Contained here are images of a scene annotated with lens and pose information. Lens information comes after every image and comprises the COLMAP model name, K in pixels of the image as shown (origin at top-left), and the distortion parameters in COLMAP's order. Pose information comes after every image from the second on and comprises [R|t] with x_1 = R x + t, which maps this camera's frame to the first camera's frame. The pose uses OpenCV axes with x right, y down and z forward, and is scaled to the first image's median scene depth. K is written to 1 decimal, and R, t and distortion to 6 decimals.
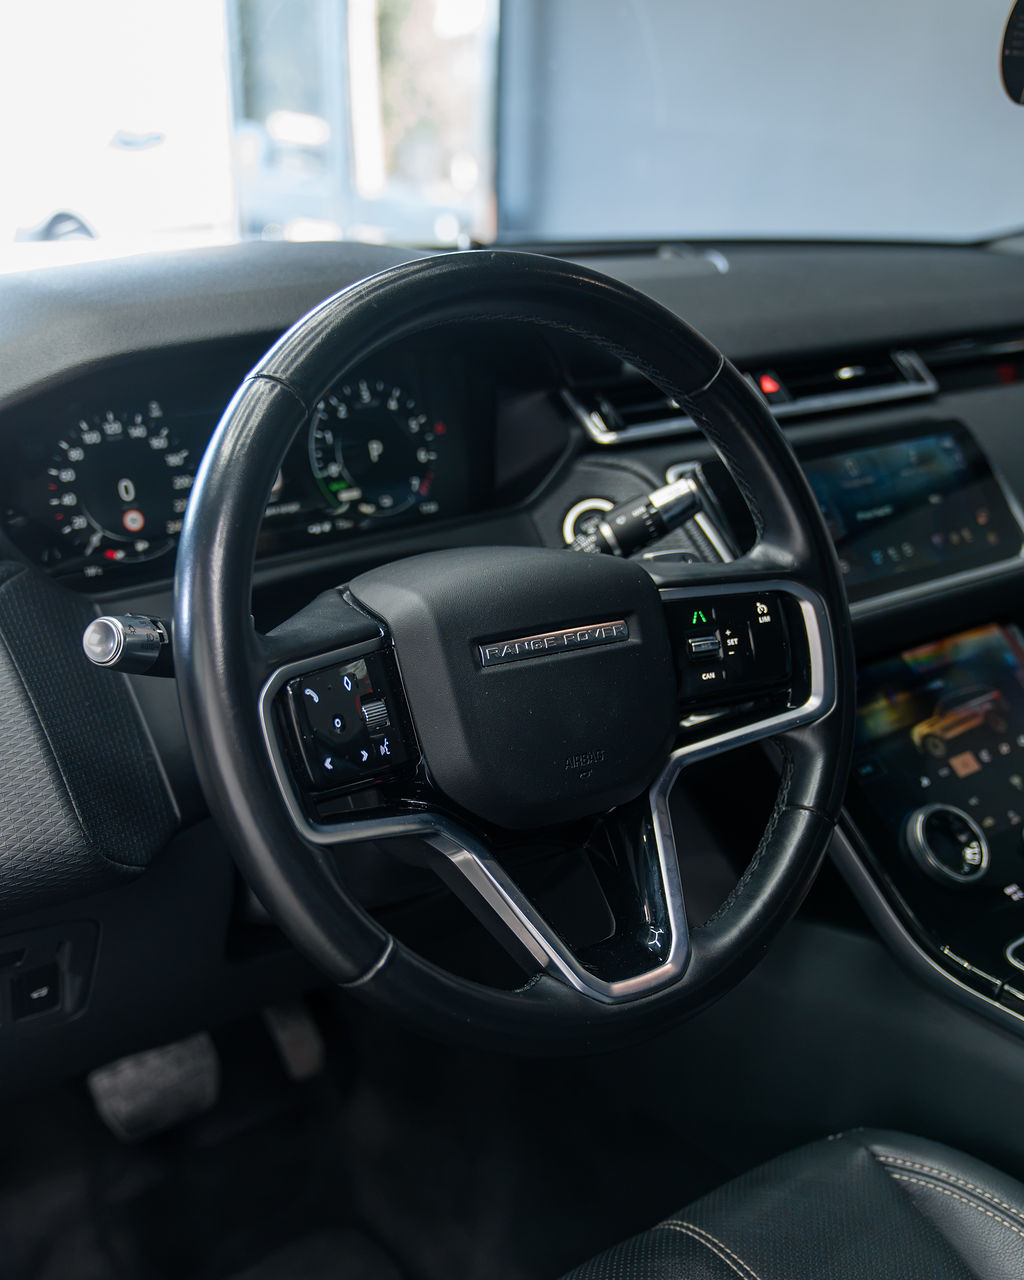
lens RADIAL K [[1463.8, 0, 519.3], [0, 1463.8, 675.4], [0, 0, 1]] dist [0.061805, 0.000000]
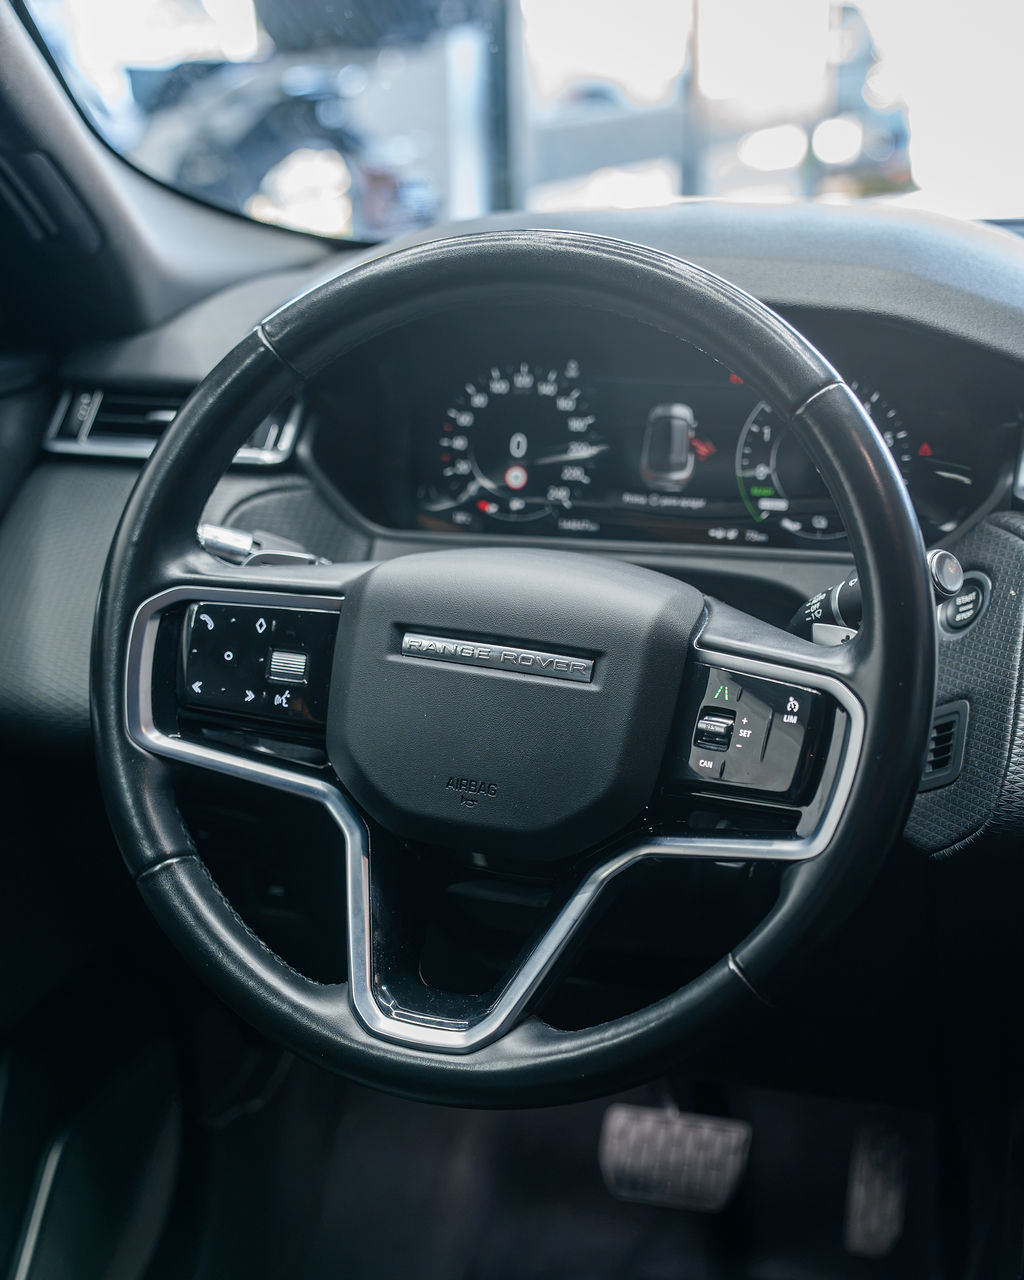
lens RADIAL K [[2138.0, 0, 573.3], [0, 2138.0, 722.5], [0, 0, 1]] dist [0.113246, 0.000000]
pose [[0.582943, 0.253746, -0.771875, 0.811566], [-0.286749, 0.953106, 0.096763, -0.091015], [0.760232, 0.164927, 0.628368, 0.161322]]
